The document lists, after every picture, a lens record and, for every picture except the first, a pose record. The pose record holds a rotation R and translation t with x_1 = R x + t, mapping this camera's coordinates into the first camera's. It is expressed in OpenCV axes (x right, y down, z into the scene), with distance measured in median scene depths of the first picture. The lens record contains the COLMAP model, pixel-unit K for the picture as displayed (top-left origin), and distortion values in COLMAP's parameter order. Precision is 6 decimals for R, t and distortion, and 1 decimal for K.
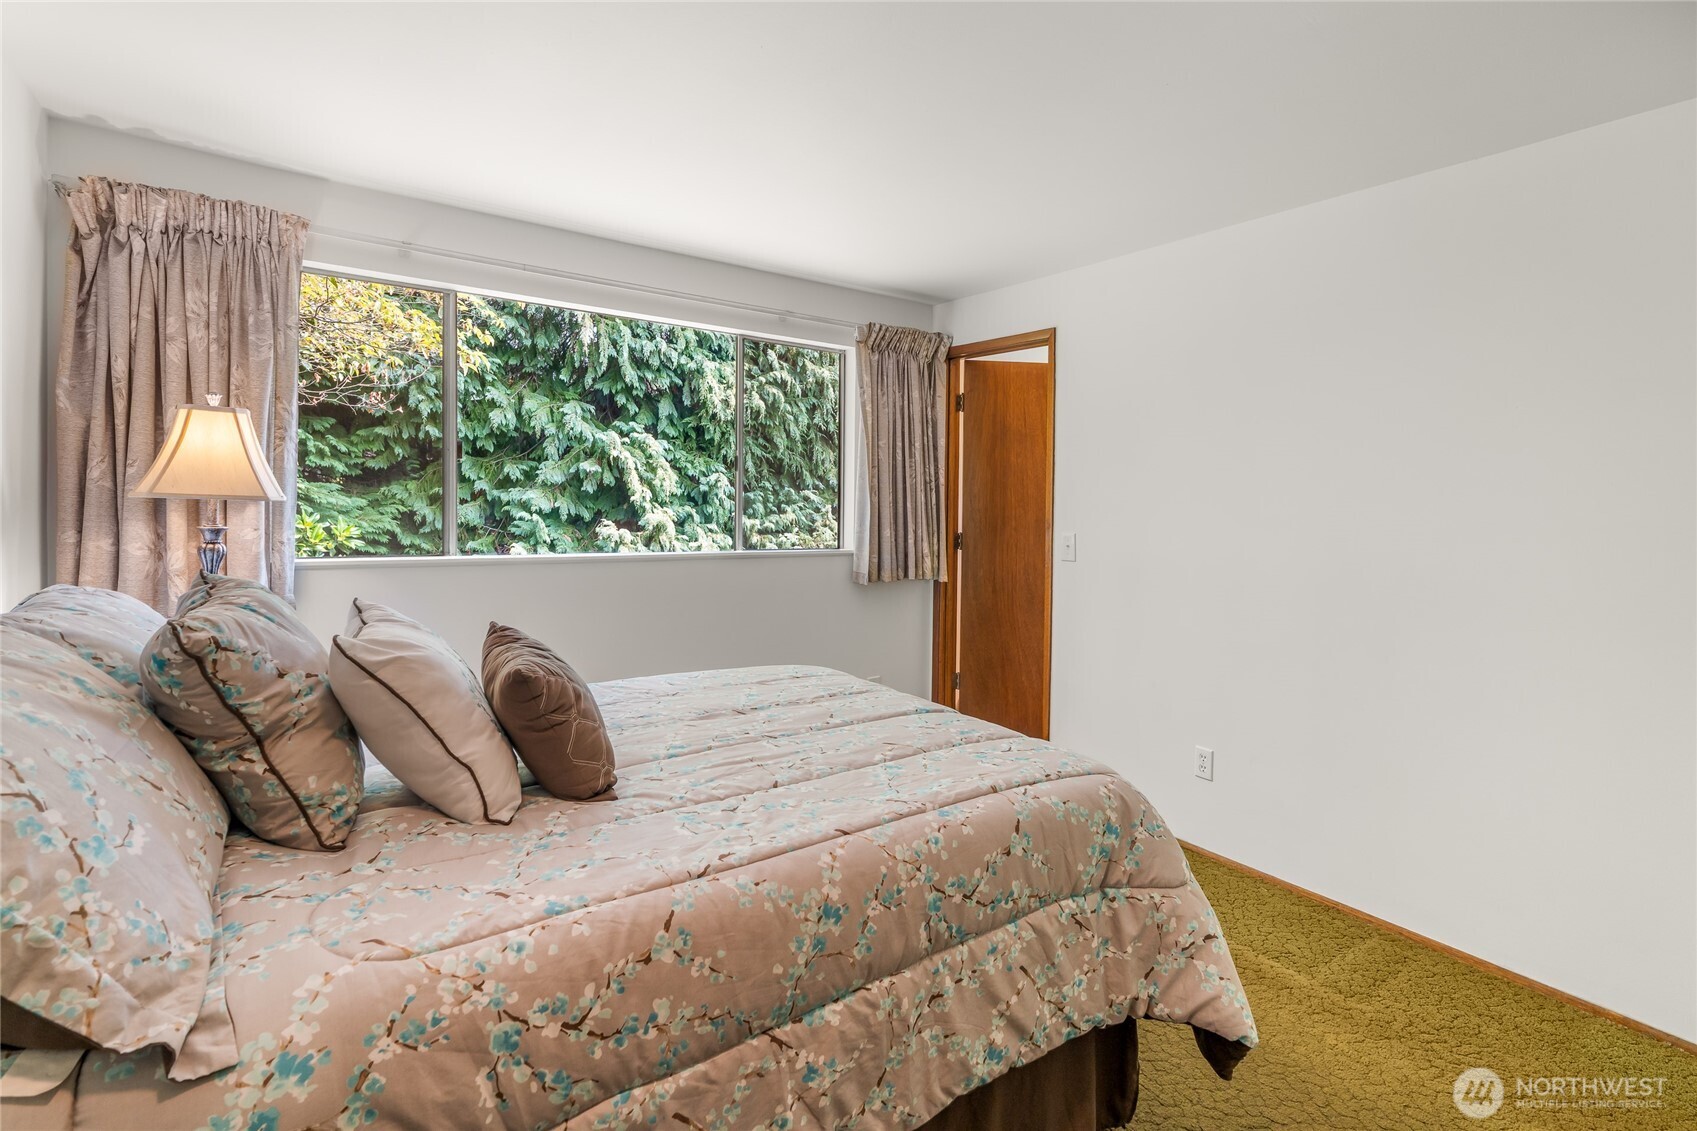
lens RADIAL K [[783.3, 0, 899.3], [0, 783.3, 508.0], [0, 0, 1]] dist [-0.011915, 0.003324]
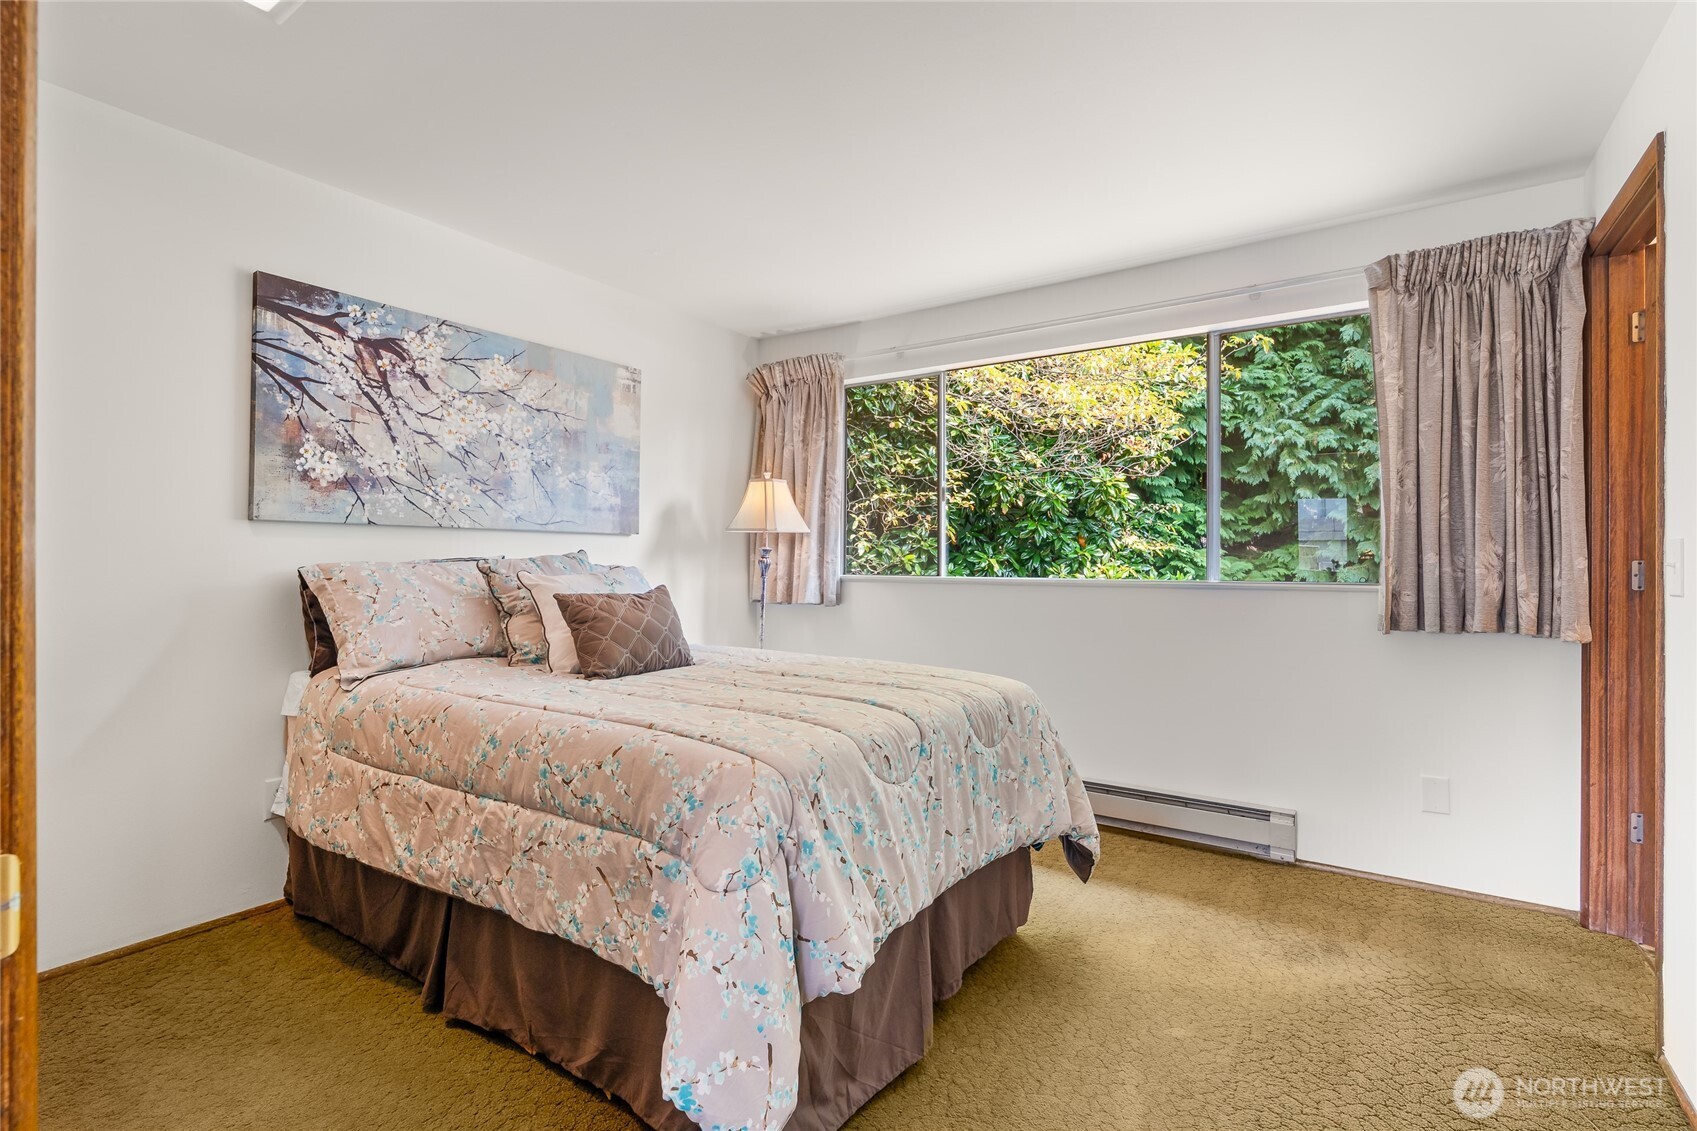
lens RADIAL K [[792.3, 0, 850.9], [0, 792.3, 570.2], [0, 0, 1]] dist [0.001897, 0.000288]
pose [[0.332118, -0.015640, -0.943108, 0.803001], [-0.003932, 0.999831, -0.017965, 0.097676], [0.943229, 0.009675, 0.332001, 0.556121]]
